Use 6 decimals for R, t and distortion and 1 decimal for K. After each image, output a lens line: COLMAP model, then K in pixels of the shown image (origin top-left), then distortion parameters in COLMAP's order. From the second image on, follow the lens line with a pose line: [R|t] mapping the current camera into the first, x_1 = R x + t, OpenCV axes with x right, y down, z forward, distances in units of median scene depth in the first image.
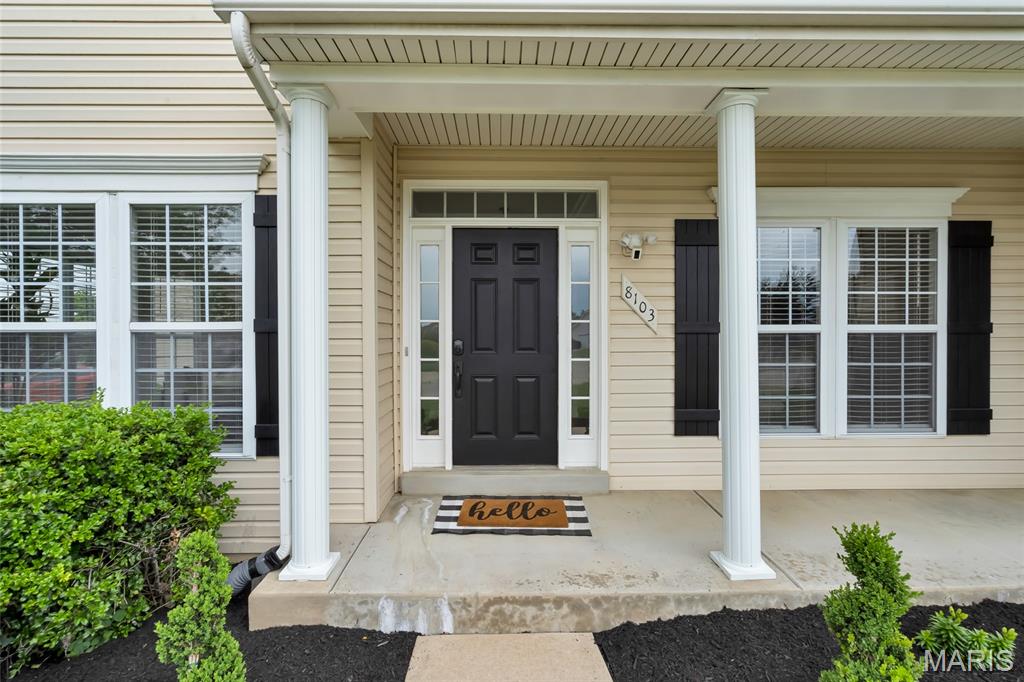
lens RADIAL K [[470.1, 0, 512.0], [0, 470.1, 341.0], [0, 0, 1]] dist [0.001980, 0.000589]
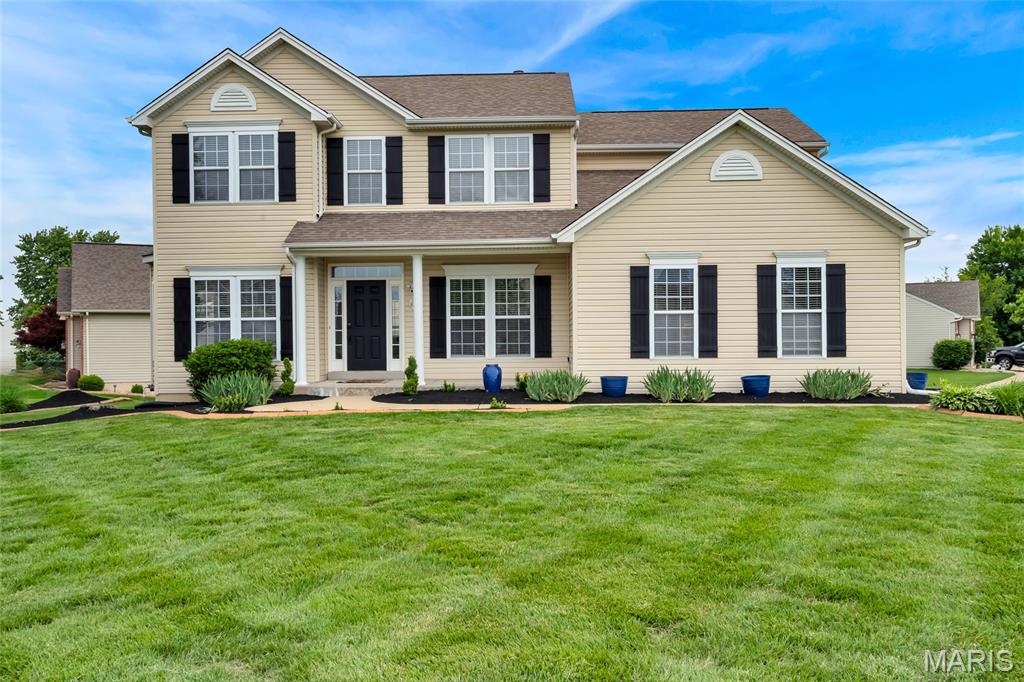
lens RADIAL K [[870.0, 0, 512.0], [0, 870.0, 341.0], [0, 0, 1]] dist [0.010943, 0.004403]
pose [[0.998316, -0.005854, -0.057717, 1.080137], [0.006107, 0.999972, 0.004224, 0.084416], [0.057691, -0.004569, 0.998324, -3.826154]]
